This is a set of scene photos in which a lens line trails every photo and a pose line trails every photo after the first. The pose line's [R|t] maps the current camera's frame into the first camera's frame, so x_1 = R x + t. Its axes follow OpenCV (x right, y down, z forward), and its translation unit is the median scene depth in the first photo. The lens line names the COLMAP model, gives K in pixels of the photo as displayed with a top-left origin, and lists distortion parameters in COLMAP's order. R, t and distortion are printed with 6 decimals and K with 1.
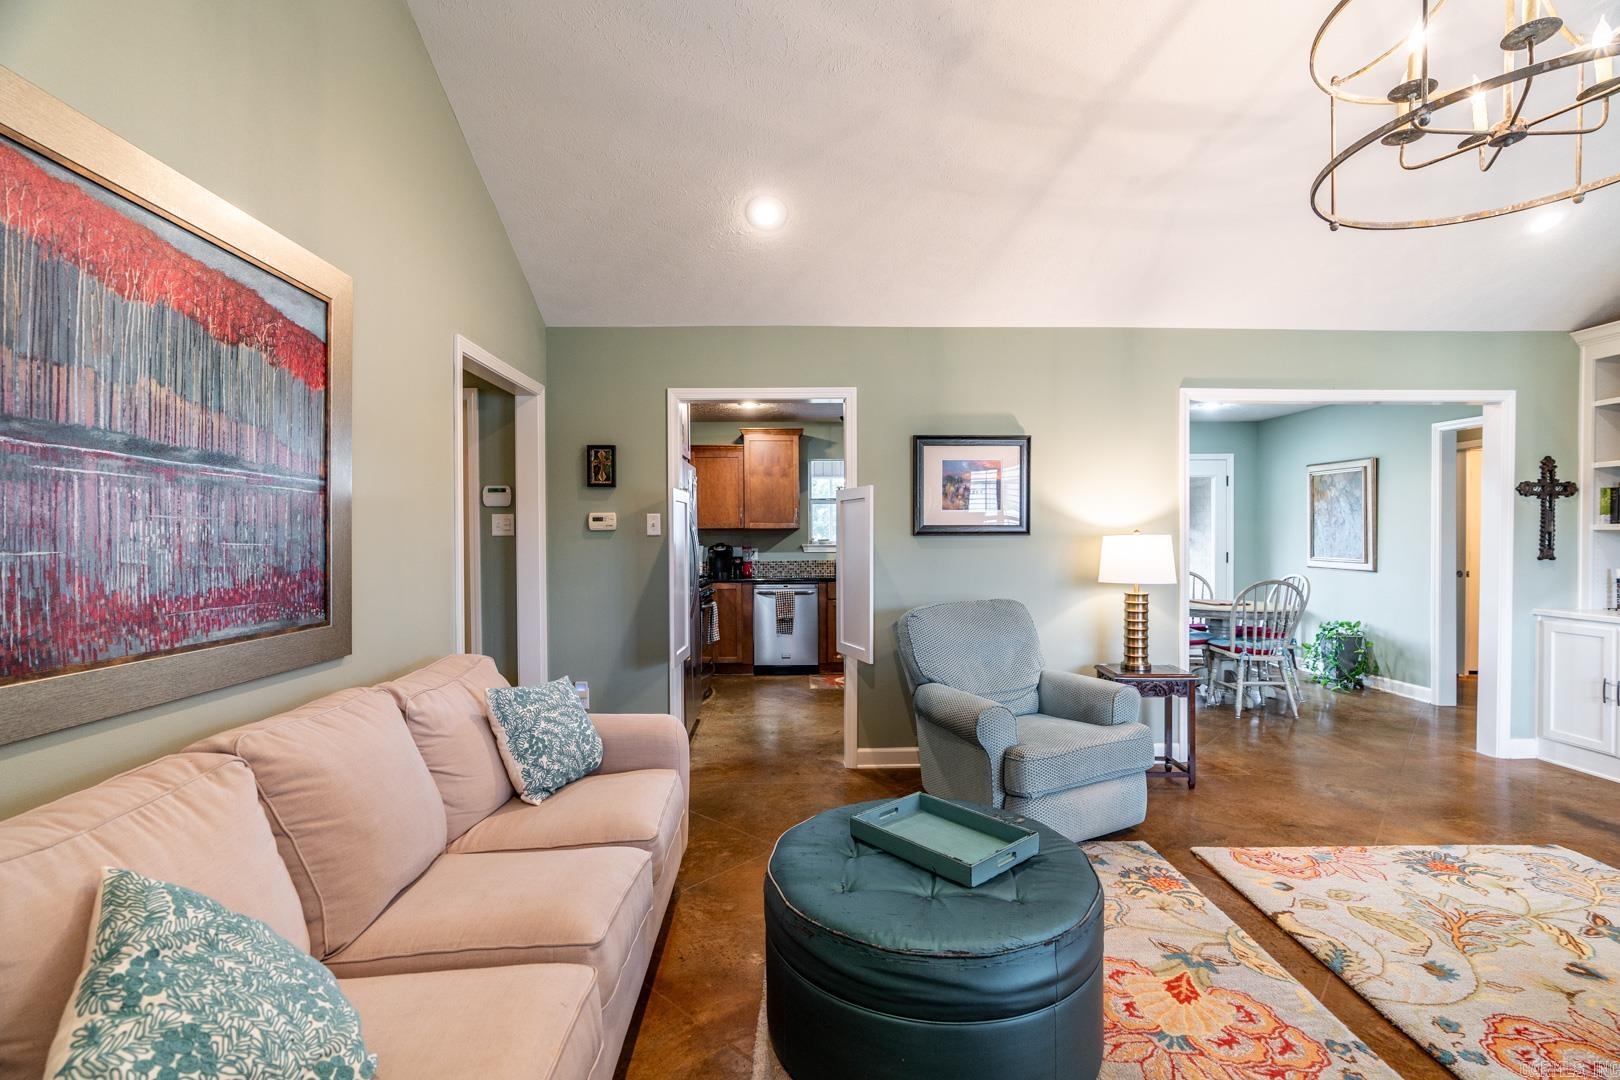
lens RADIAL K [[724.4, 0, 803.6], [0, 724.4, 539.3], [0, 0, 1]] dist [-0.002731, 0.000651]
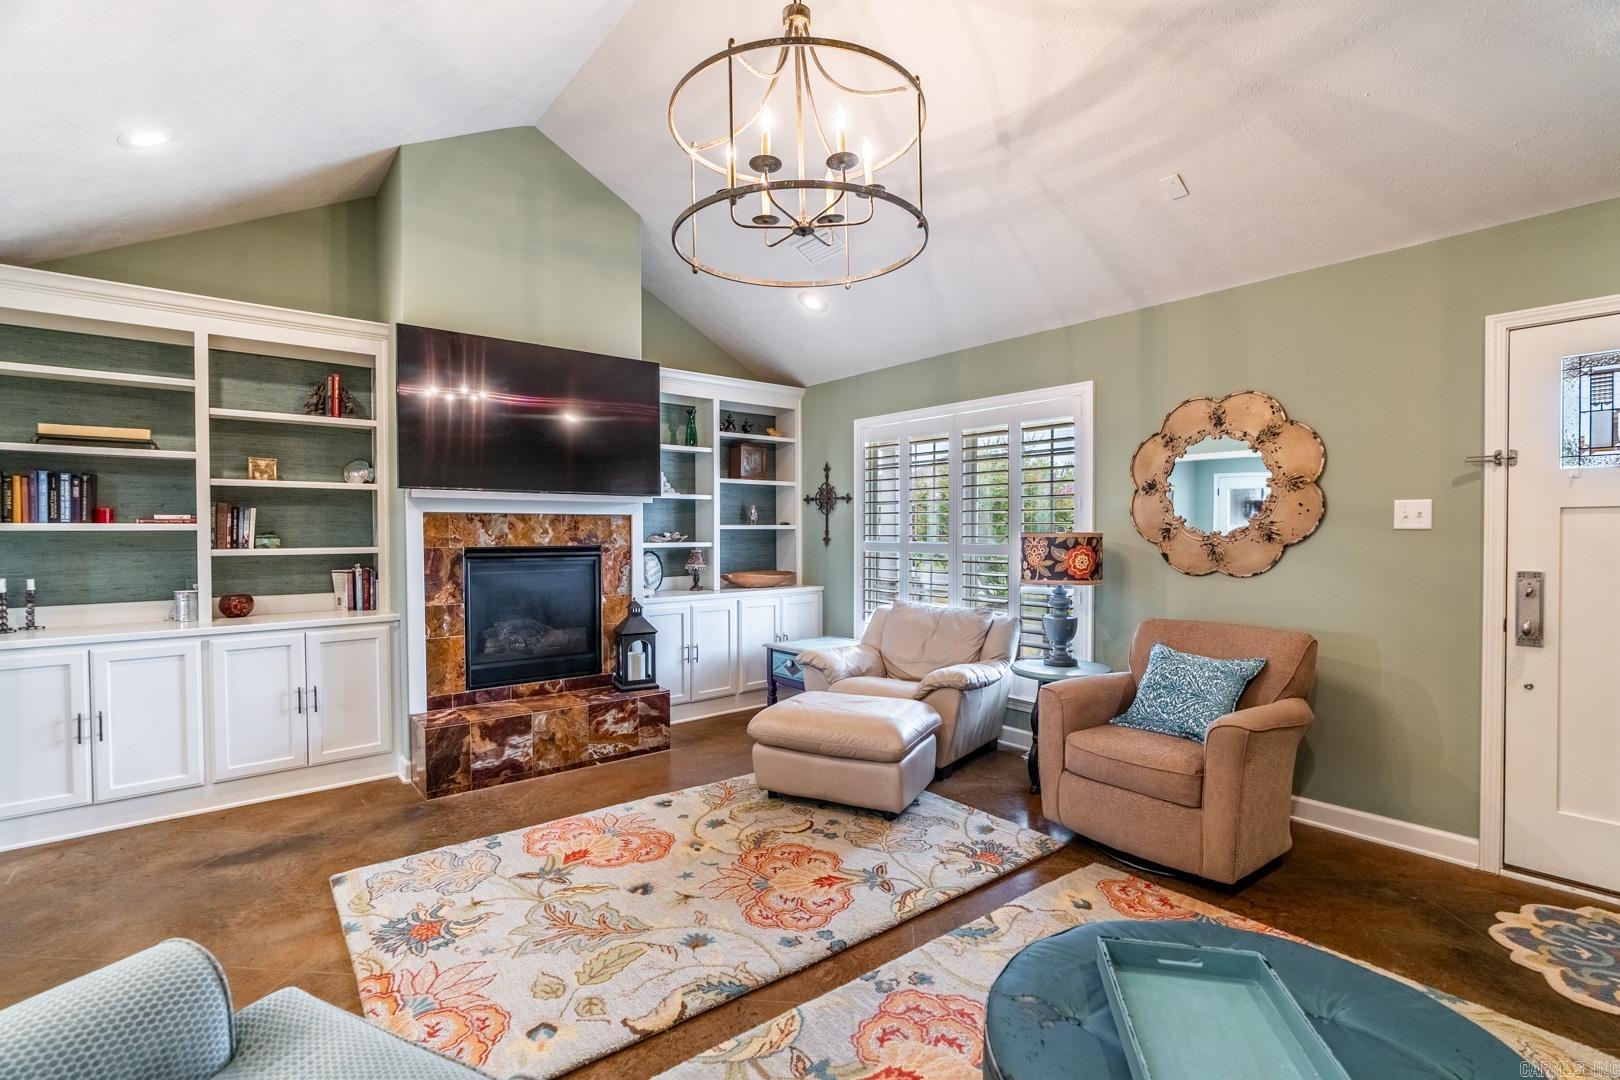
lens RADIAL K [[724.4, 0, 805.4], [0, 724.4, 544.3], [0, 0, 1]] dist [-0.002731, 0.000651]
pose [[-0.617577, -0.002383, 0.786507, -0.052927], [0.007954, 0.999925, 0.009275, 0.000298], [-0.786470, 0.011984, -0.617512, 1.292184]]
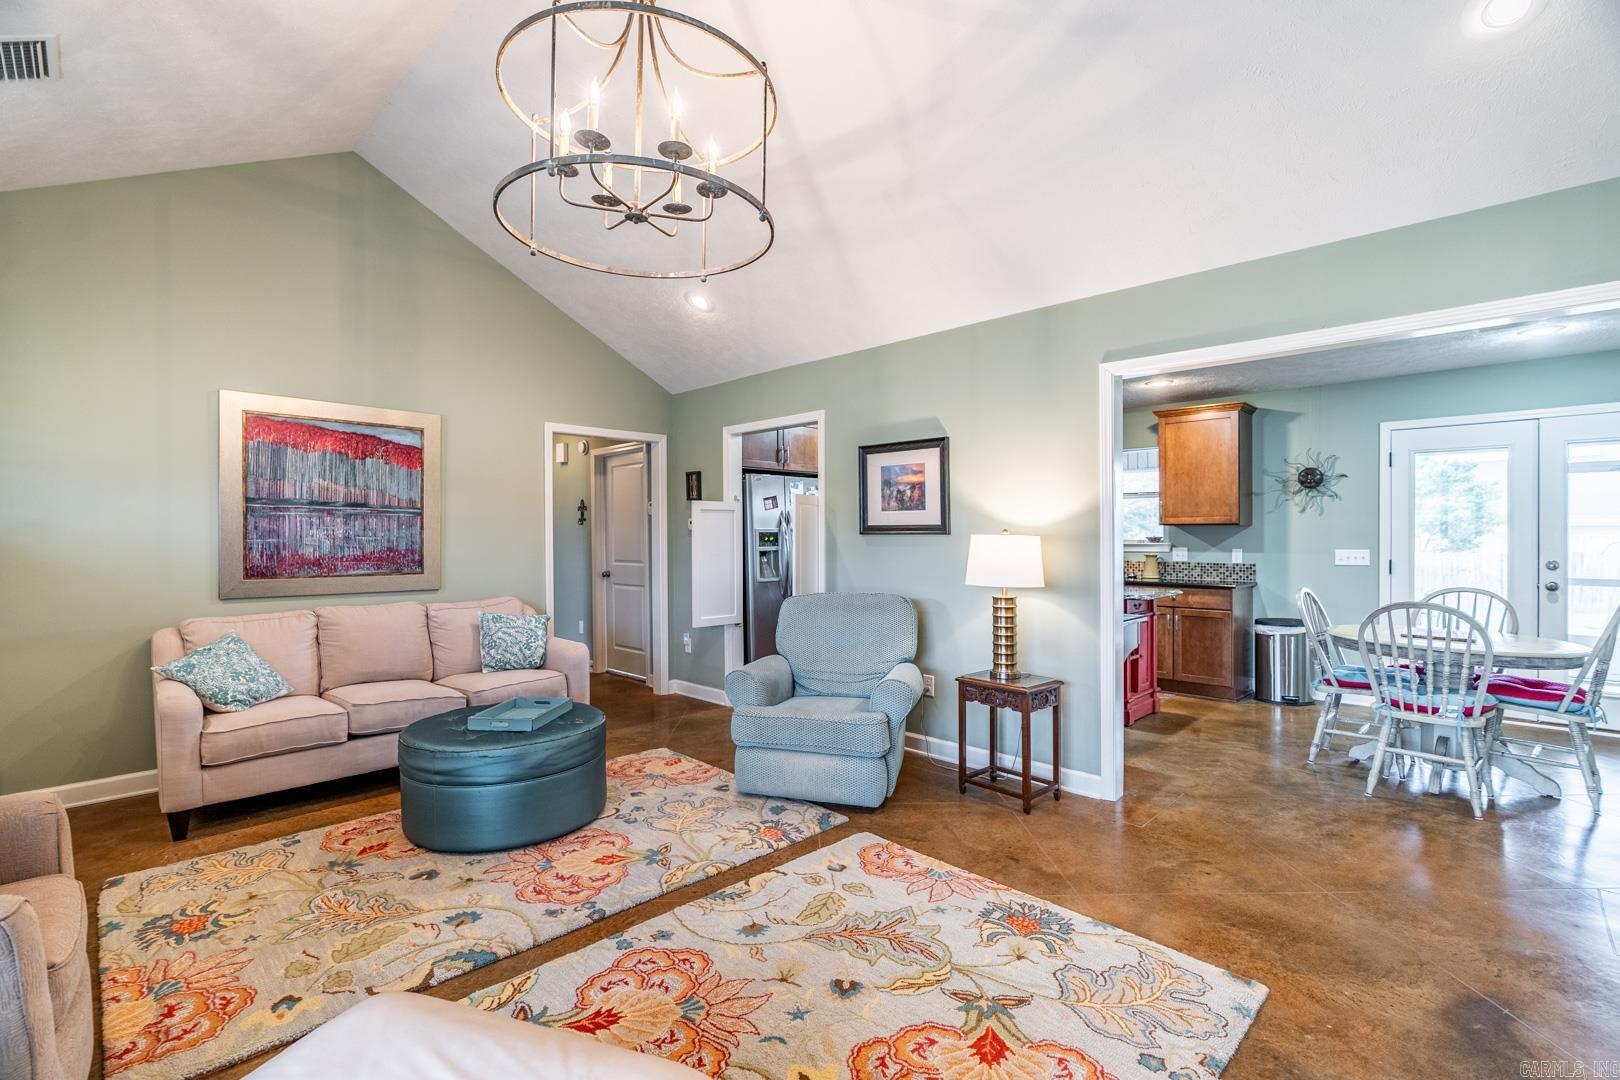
lens RADIAL K [[724.4, 0, 798.2], [0, 724.4, 537.5], [0, 0, 1]] dist [-0.002731, 0.000651]
pose [[0.692358, 0.006344, -0.721526, 1.458029], [-0.004307, 0.999980, 0.004659, -0.008849], [0.721541, -0.000118, 0.692372, 0.236664]]
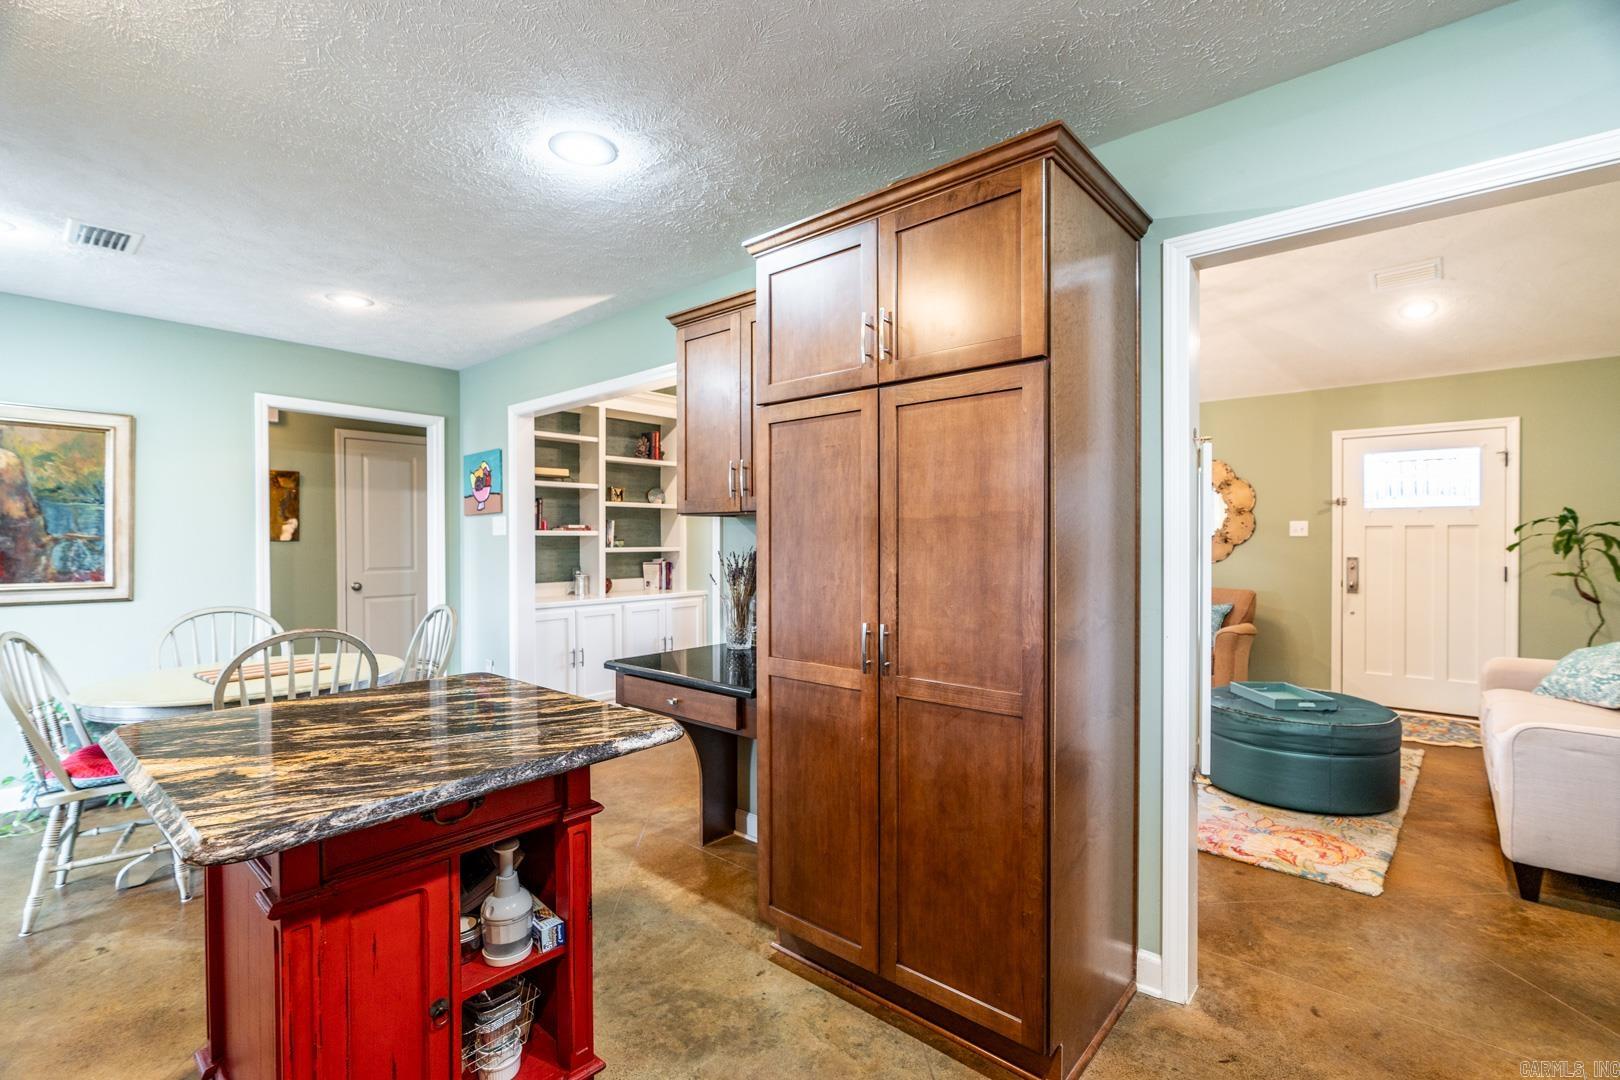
lens RADIAL K [[724.4, 0, 802.4], [0, 724.4, 541.3], [0, 0, 1]] dist [-0.002731, 0.000651]
pose [[-0.731939, 0.002566, 0.681365, -0.151002], [0.007269, 0.999965, 0.004042, -0.011263], [-0.681331, 0.007911, -0.731933, 2.565020]]
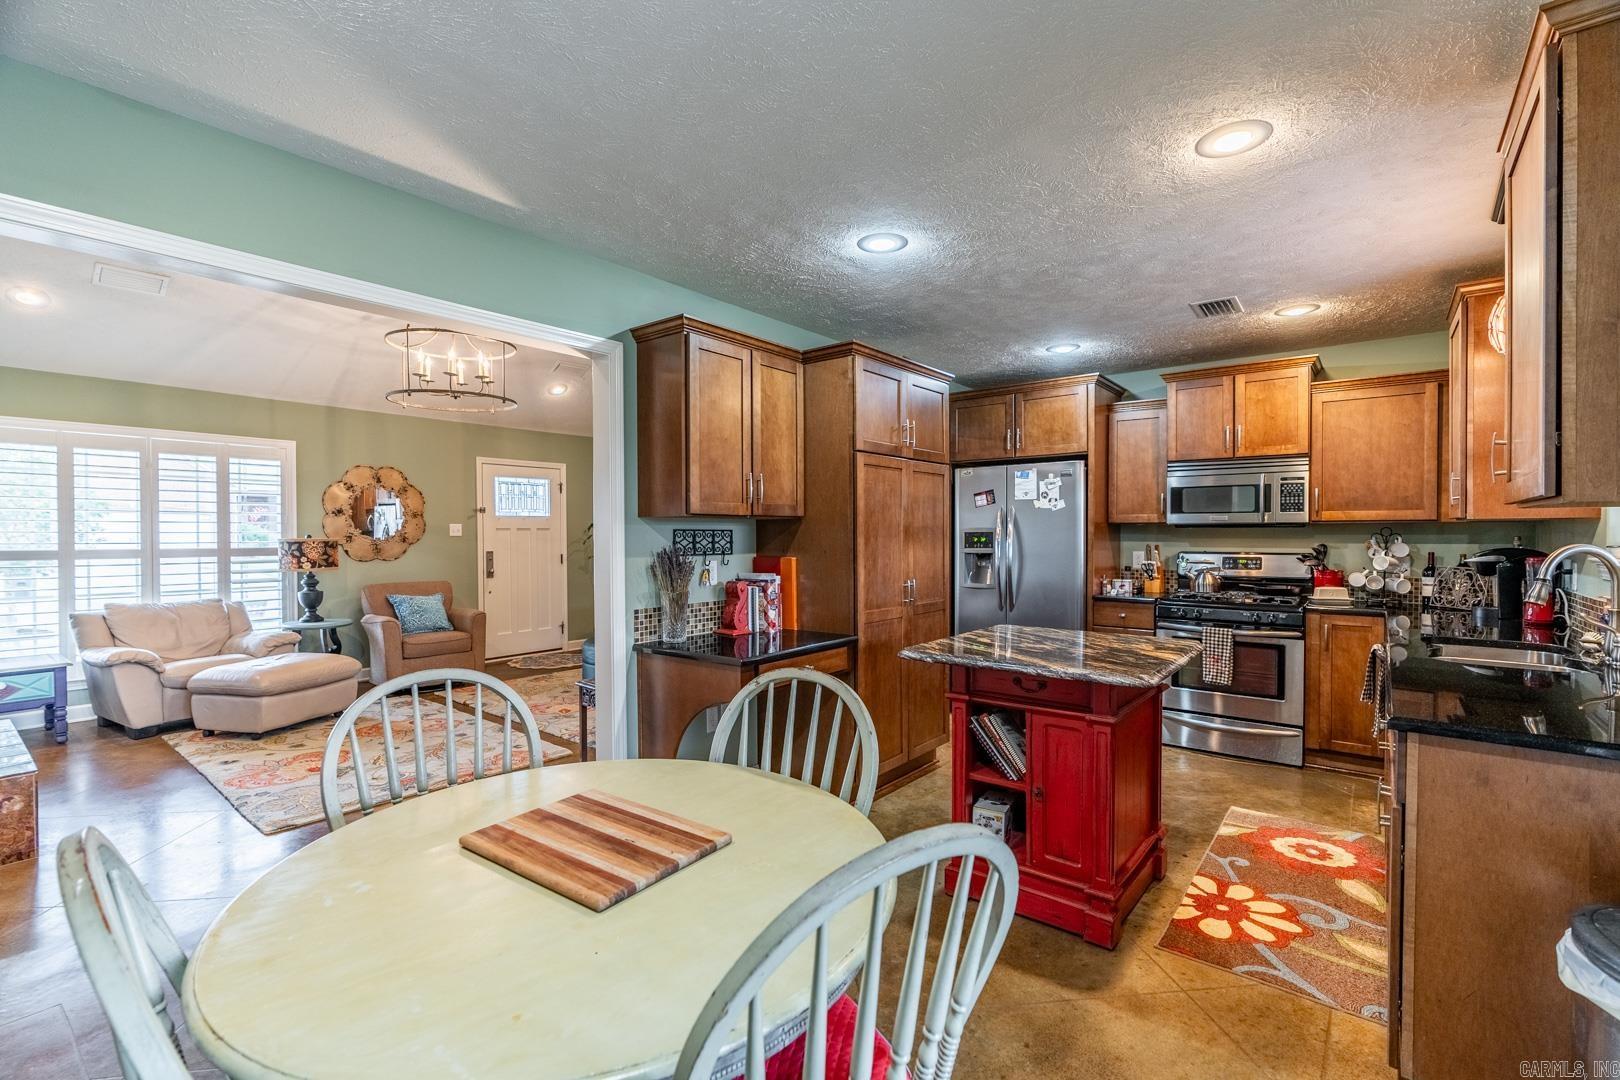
lens RADIAL K [[724.4, 0, 810.6], [0, 724.4, 539.6], [0, 0, 1]] dist [-0.002731, 0.000651]
pose [[-0.640304, 0.016733, -0.767940, 1.600648], [0.006761, 0.999847, 0.016149, -0.029753], [0.768092, 0.005149, -0.640319, 2.754358]]
